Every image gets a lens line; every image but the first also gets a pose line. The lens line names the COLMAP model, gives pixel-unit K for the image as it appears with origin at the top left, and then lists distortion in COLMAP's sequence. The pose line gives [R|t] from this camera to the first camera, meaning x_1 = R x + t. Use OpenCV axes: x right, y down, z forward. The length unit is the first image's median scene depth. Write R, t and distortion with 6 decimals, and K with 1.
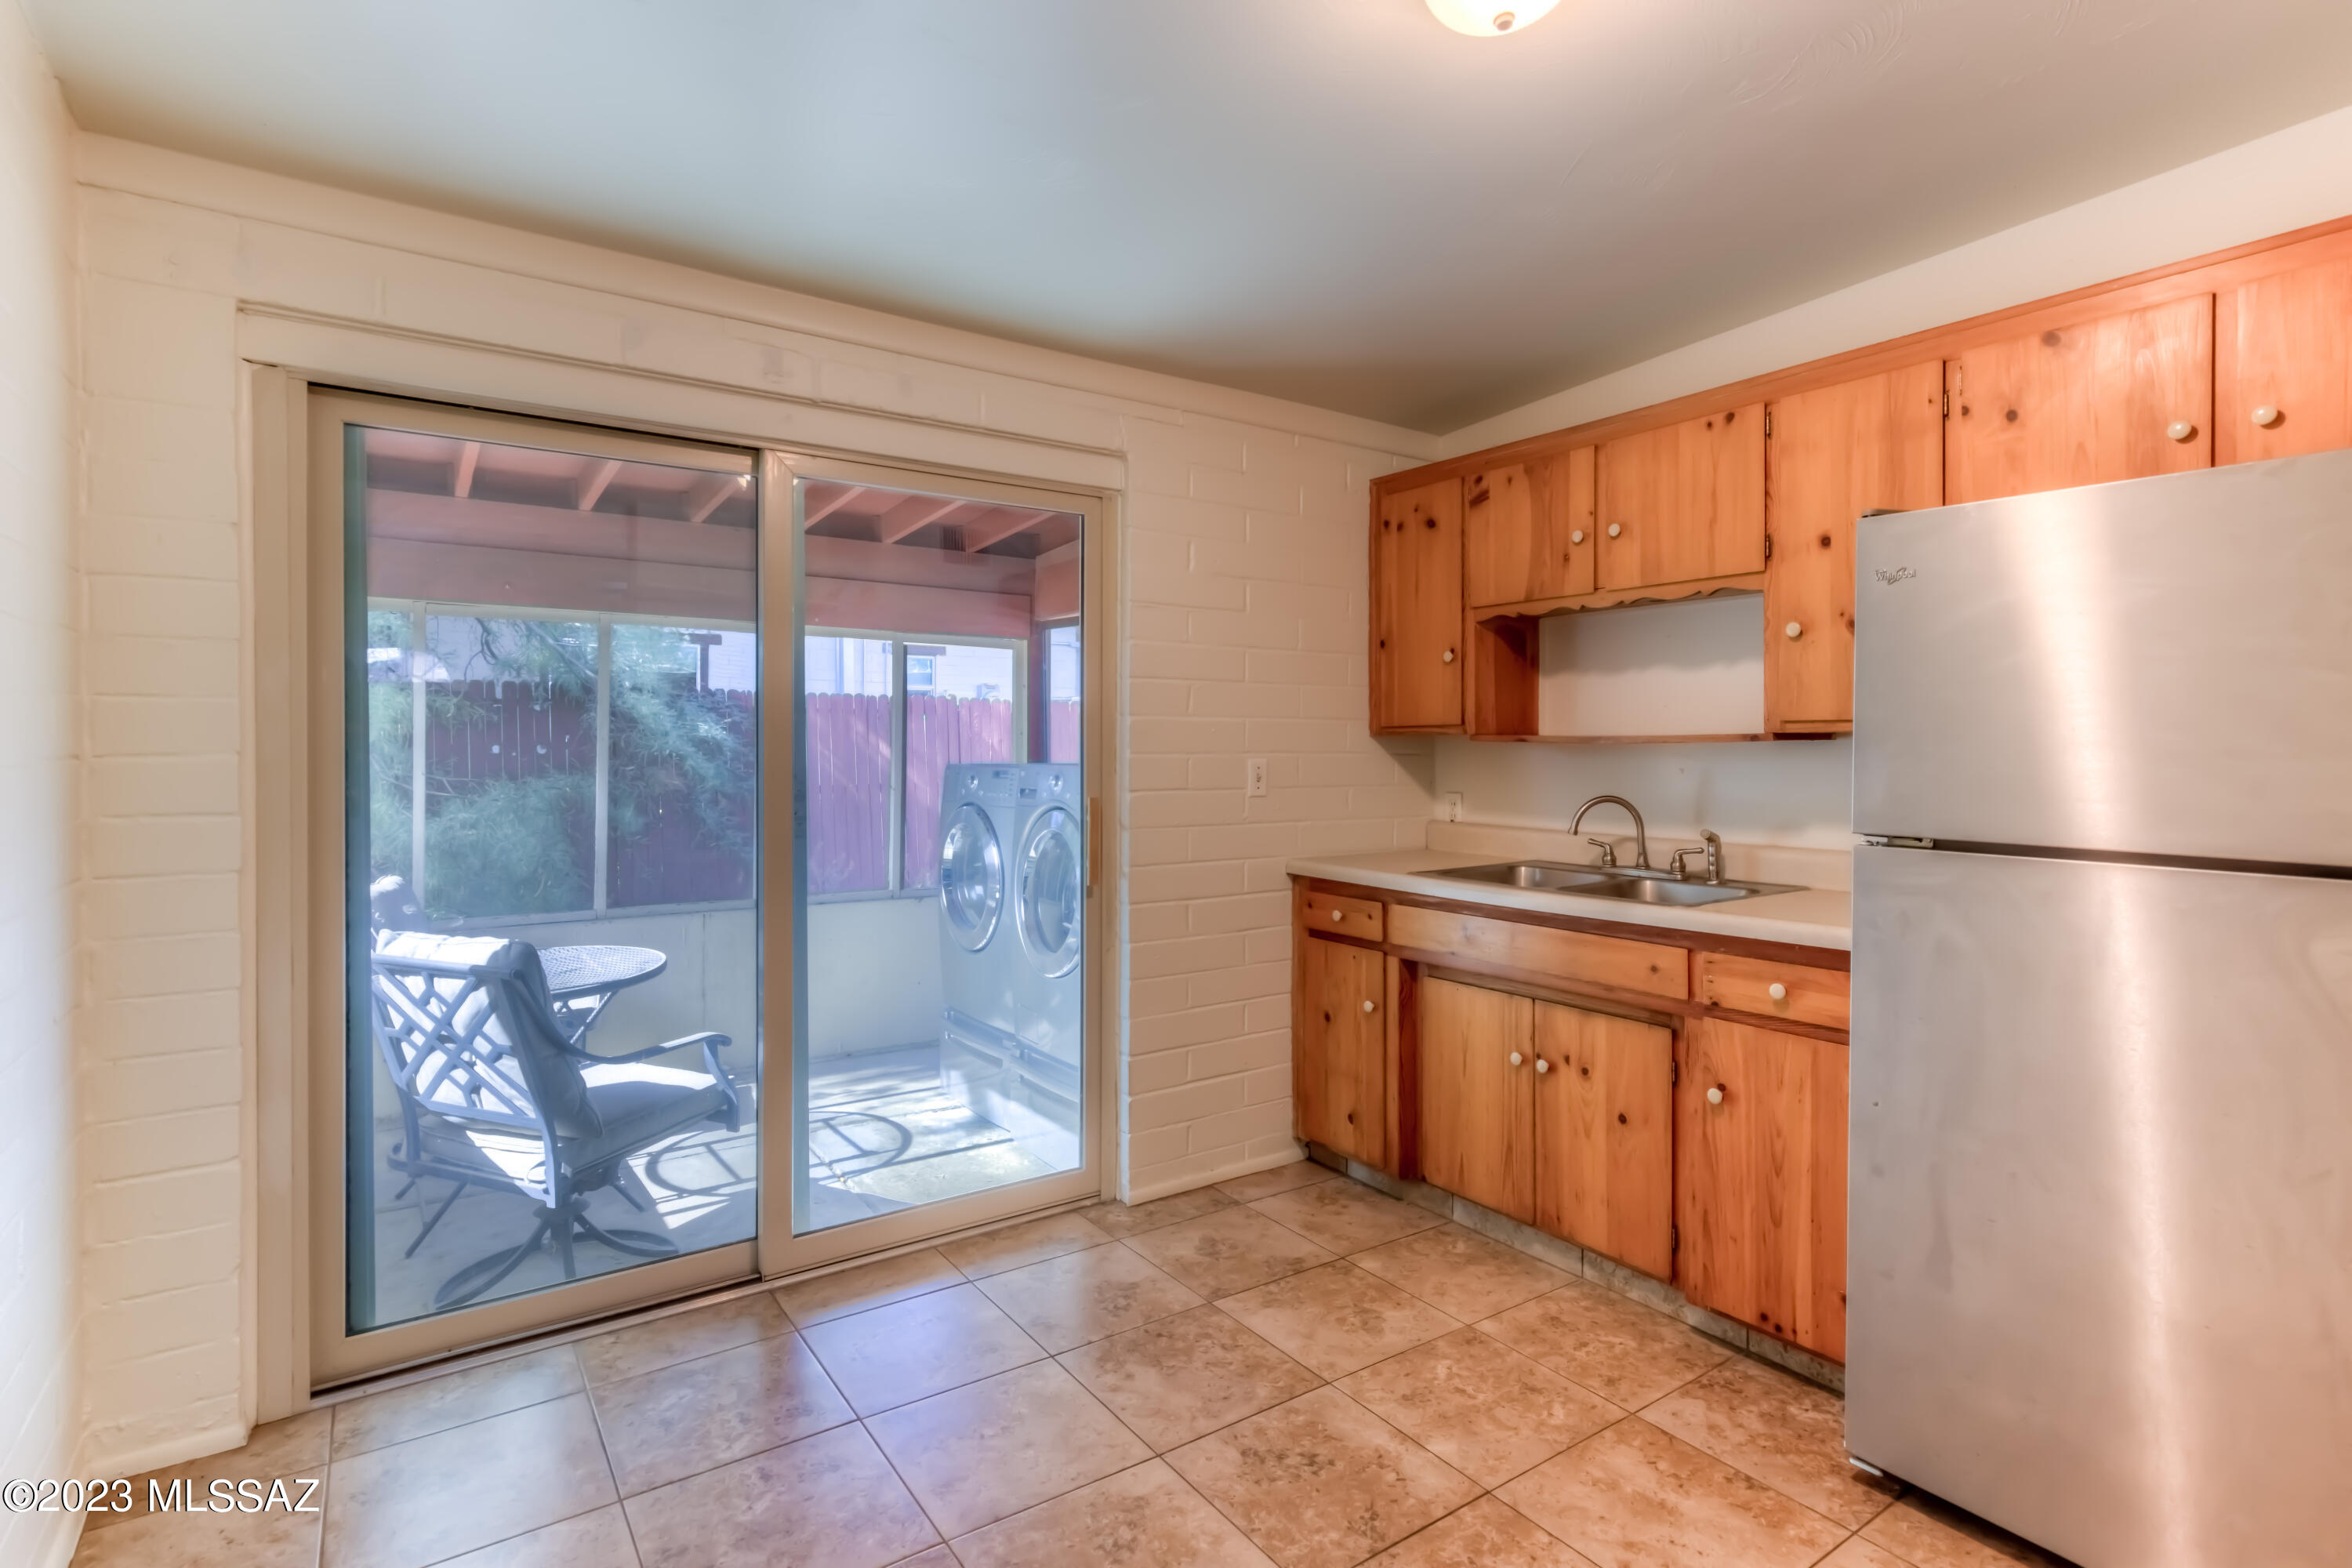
lens RADIAL K [[1152.4, 0, 1172.4], [0, 1152.4, 762.1], [0, 0, 1]] dist [-0.002120, -0.000400]
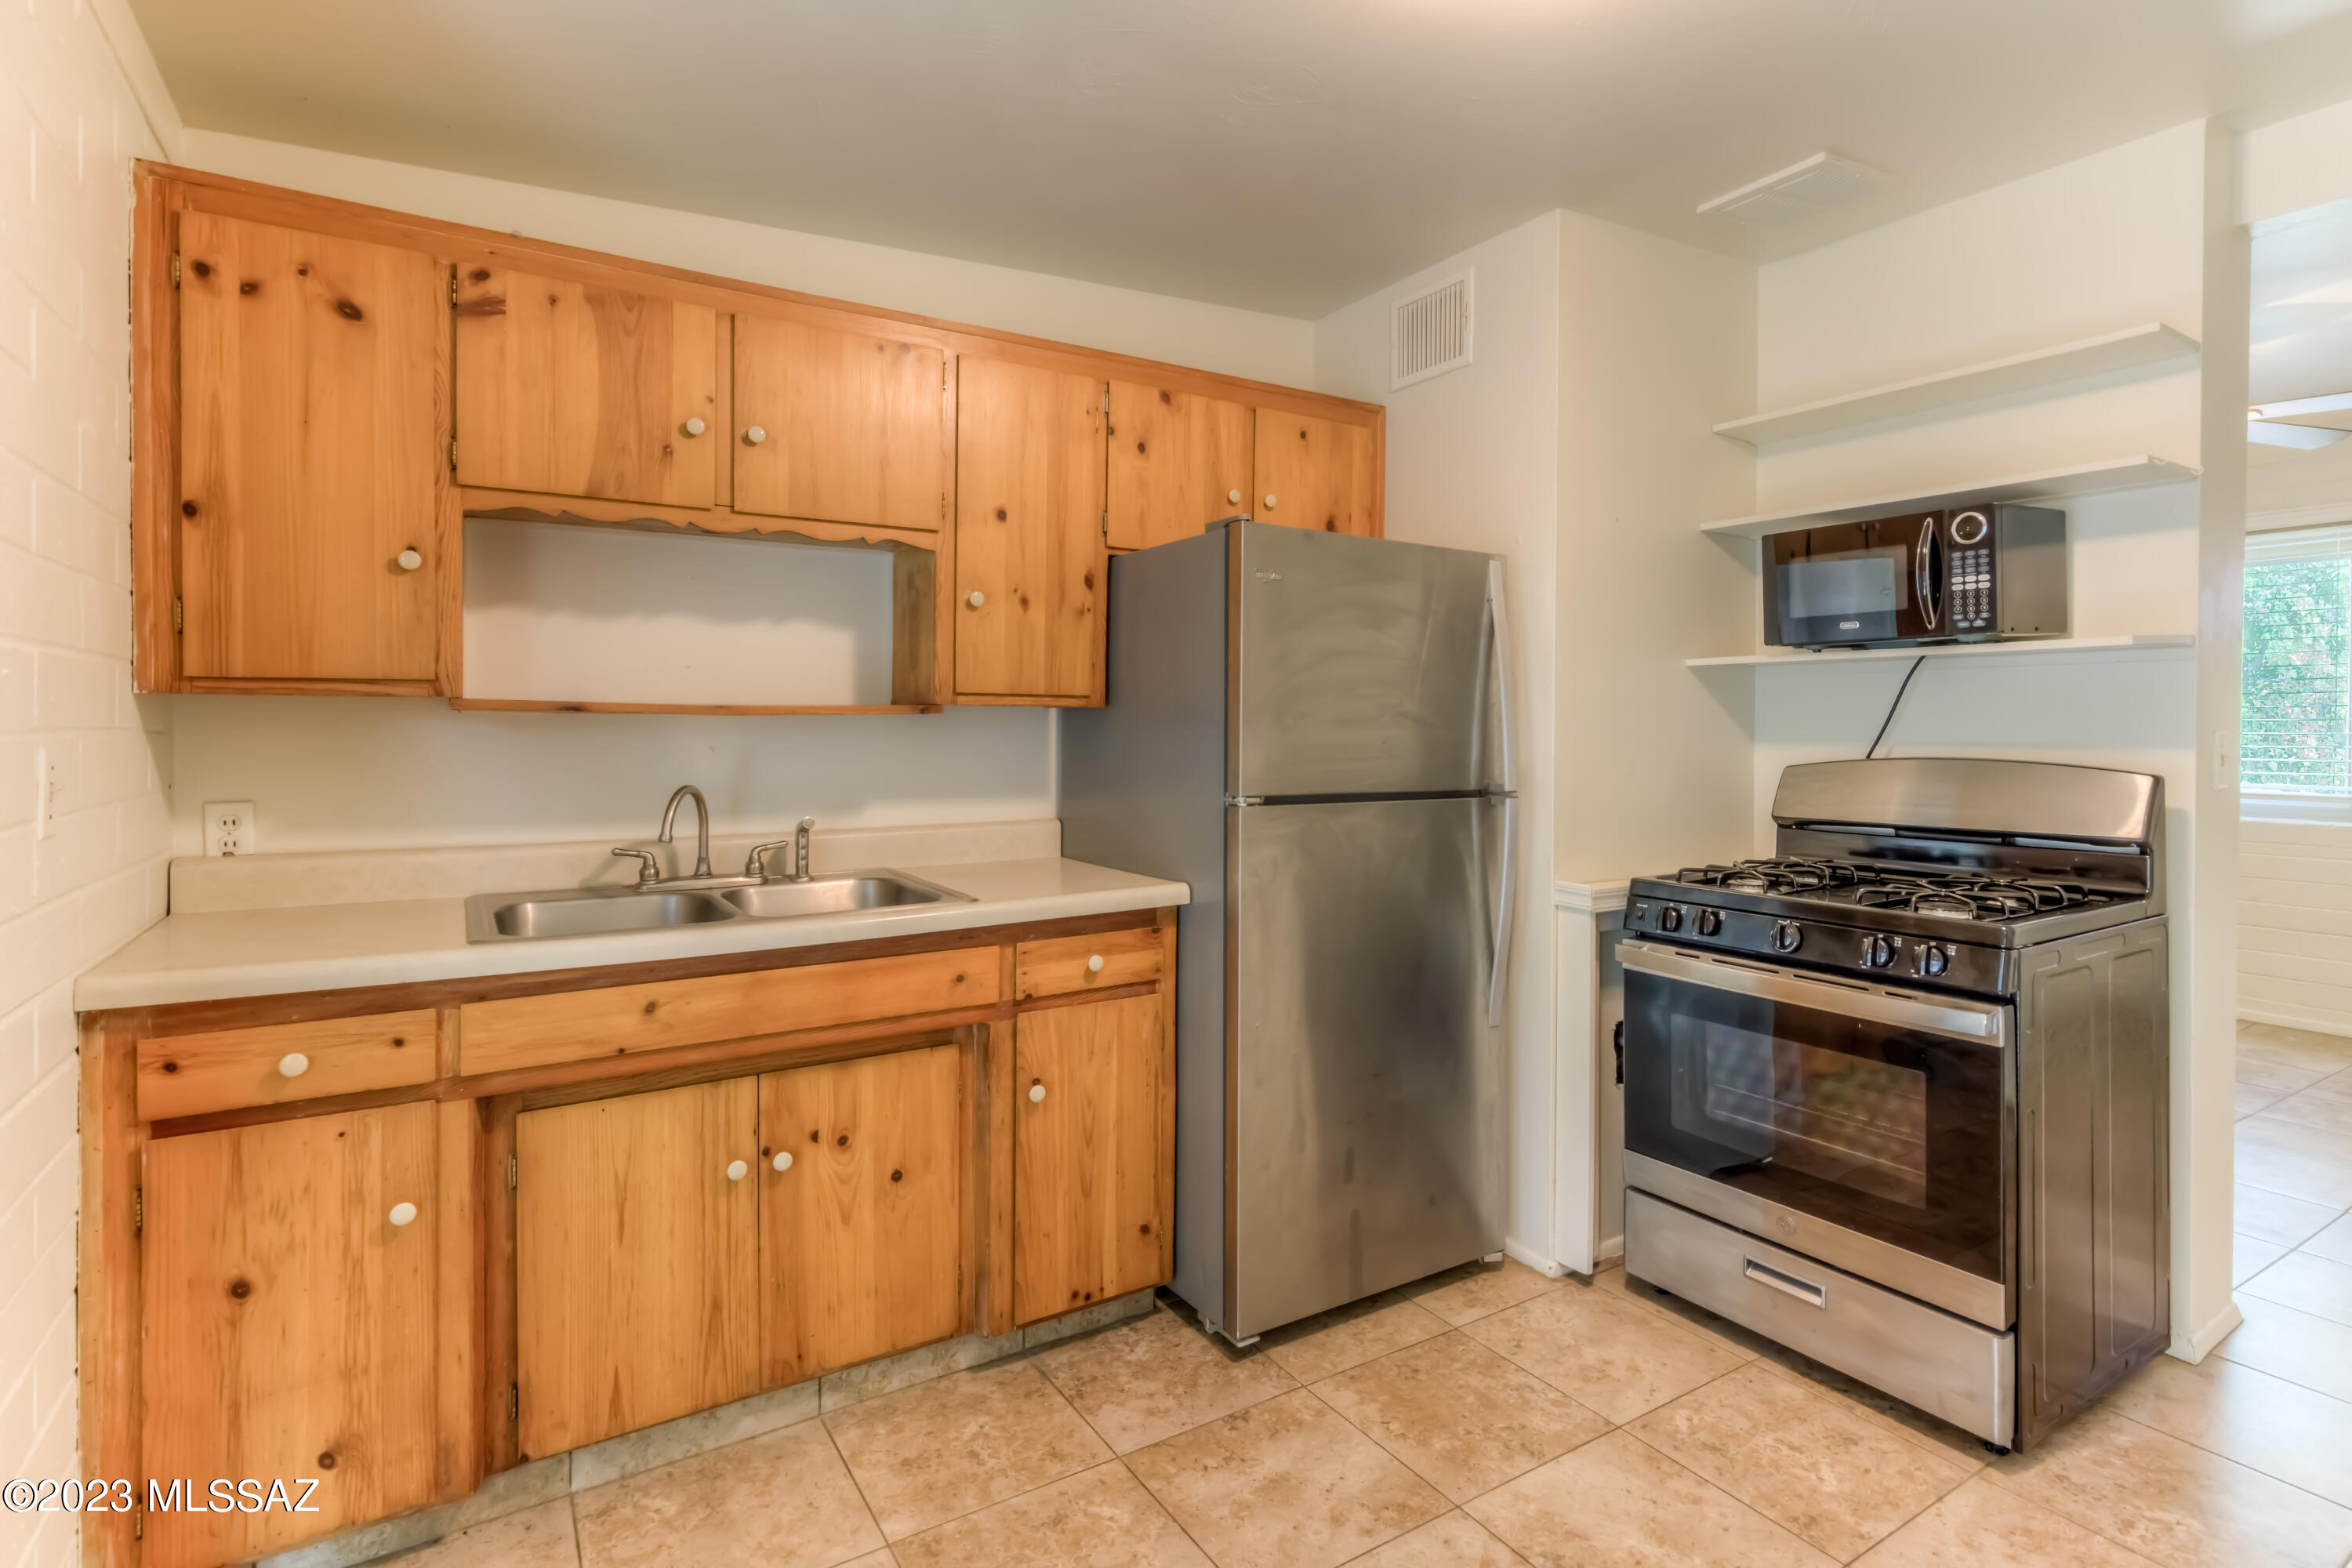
lens RADIAL K [[1161.5, 0, 1218.8], [0, 1161.5, 741.5], [0, 0, 1]] dist [0.001134, -0.000291]
pose [[0.021659, -0.015874, 0.999639, -0.404785], [0.009417, 0.999833, 0.015673, -0.008427], [-0.999721, 0.009074, 0.021804, 0.720846]]
